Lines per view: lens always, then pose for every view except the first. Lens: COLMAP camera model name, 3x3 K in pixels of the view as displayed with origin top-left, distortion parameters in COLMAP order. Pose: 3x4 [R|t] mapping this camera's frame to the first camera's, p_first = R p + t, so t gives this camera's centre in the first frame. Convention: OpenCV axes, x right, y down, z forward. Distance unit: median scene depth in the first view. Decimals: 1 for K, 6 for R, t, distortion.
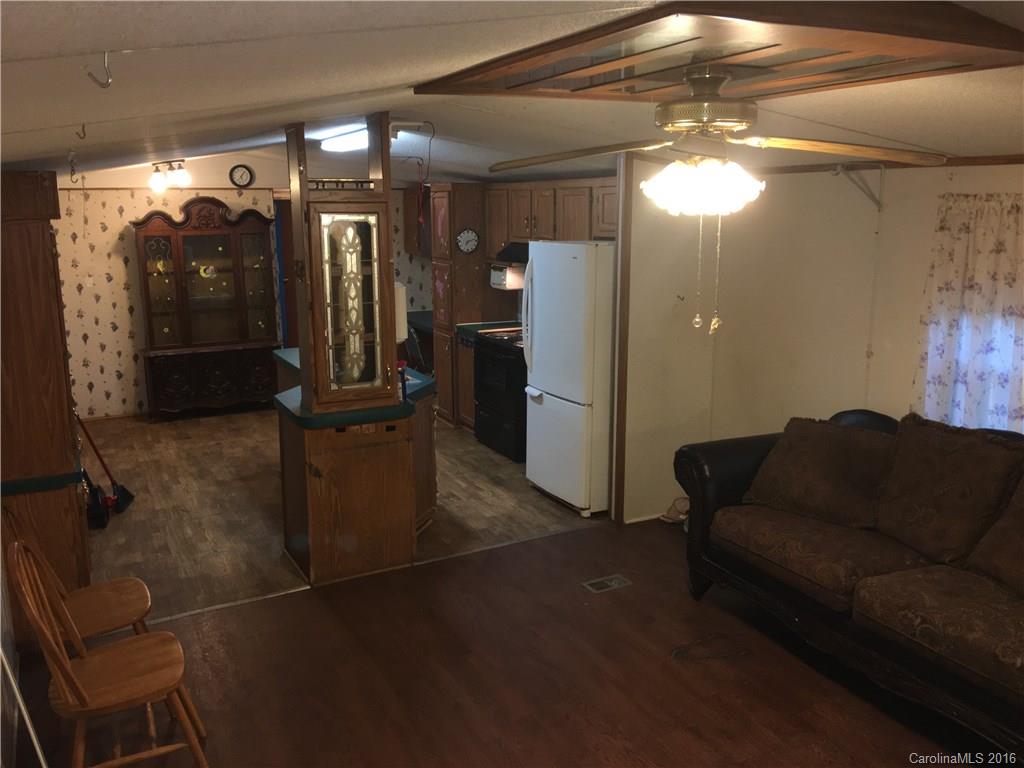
lens RADIAL K [[864.1, 0, 512.0], [0, 864.1, 384.0], [0, 0, 1]] dist [0.049568, 0.002502]
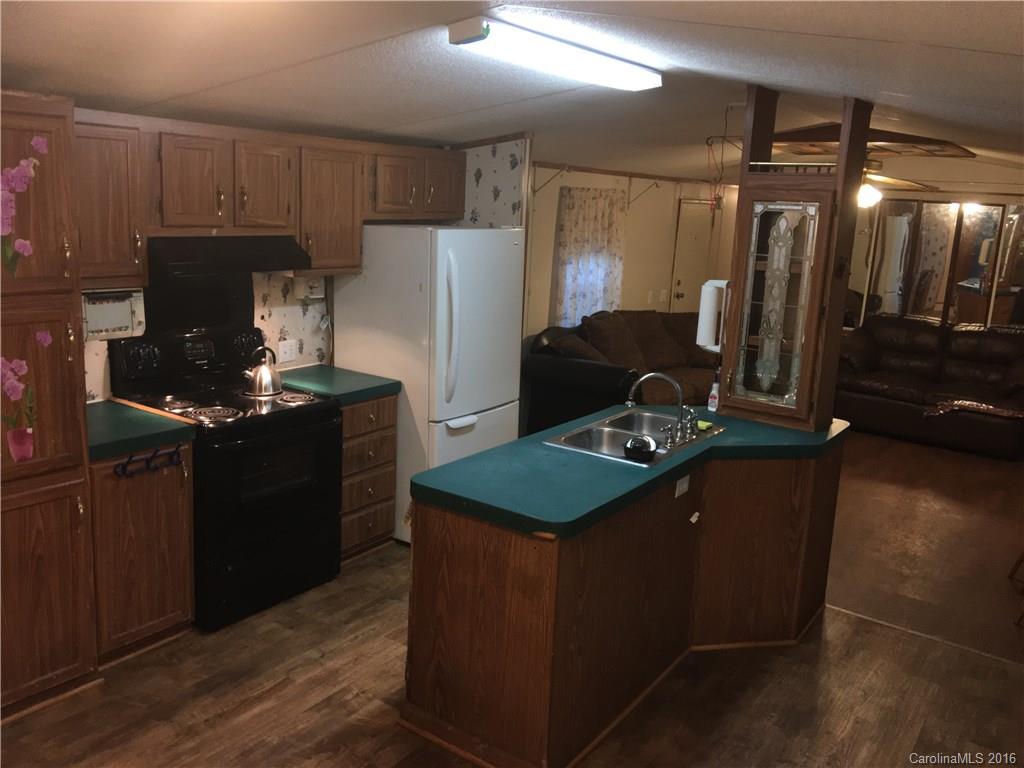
lens RADIAL K [[864.1, 0, 512.0], [0, 864.1, 384.0], [0, 0, 1]] dist [0.049568, 0.002502]
pose [[-0.462698, -0.203273, 0.862897, -0.720512], [0.133468, 0.946290, 0.294485, -0.268525], [-0.876411, 0.251427, -0.410716, 1.390634]]
